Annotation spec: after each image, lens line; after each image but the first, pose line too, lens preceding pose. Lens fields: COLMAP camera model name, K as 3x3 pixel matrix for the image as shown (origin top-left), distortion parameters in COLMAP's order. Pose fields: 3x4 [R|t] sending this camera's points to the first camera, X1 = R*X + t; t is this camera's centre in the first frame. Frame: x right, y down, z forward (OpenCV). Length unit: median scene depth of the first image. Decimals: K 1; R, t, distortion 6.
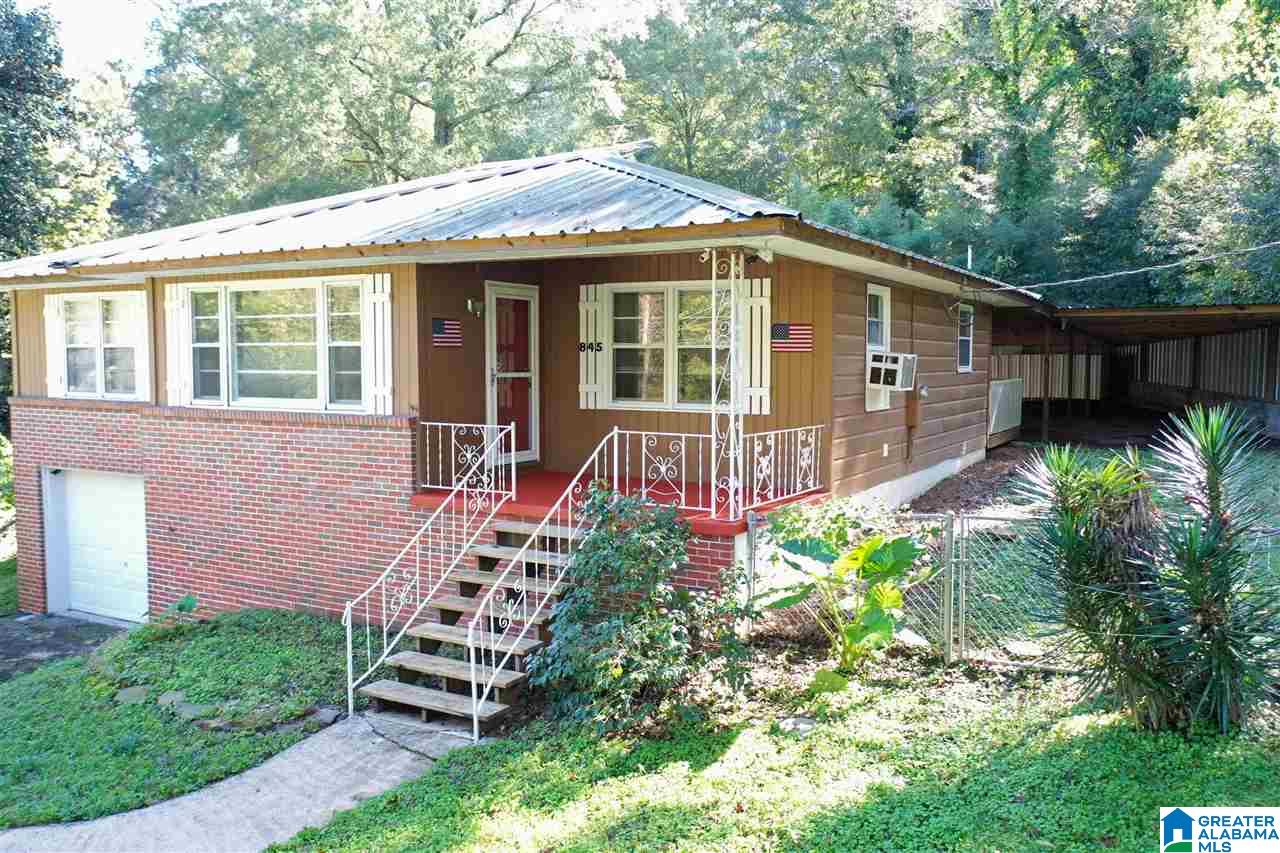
lens RADIAL K [[1023.3, 0, 640.5], [0, 1023.3, 410.8], [0, 0, 1]] dist [0.002371, 0.036823]
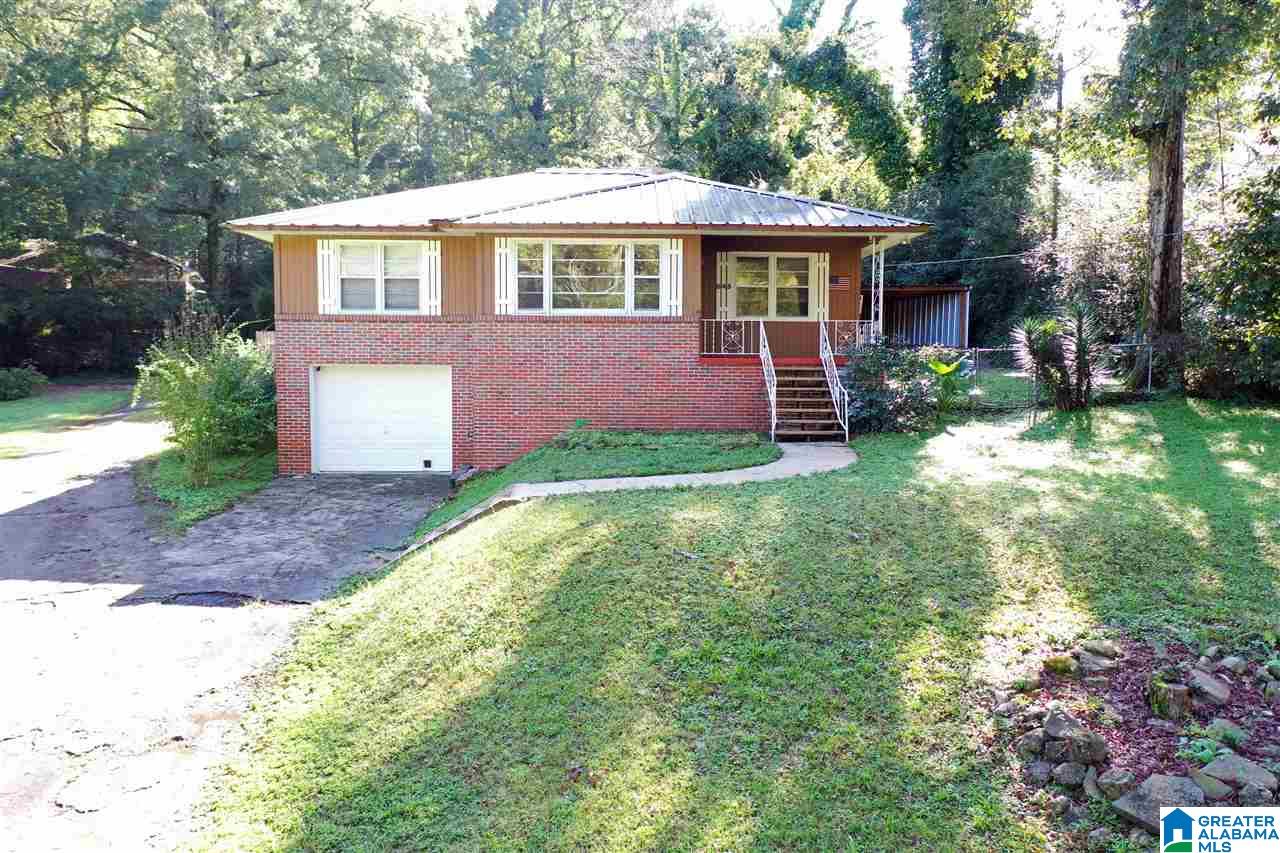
lens RADIAL K [[1023.3, 0, 640.5], [0, 1023.3, 410.8], [0, 0, 1]] dist [0.002371, 0.036823]
pose [[0.854226, -0.024199, 0.519339, -1.139799], [0.023658, 0.999691, 0.007668, 0.142763], [-0.519364, 0.005736, 0.854534, -0.484113]]
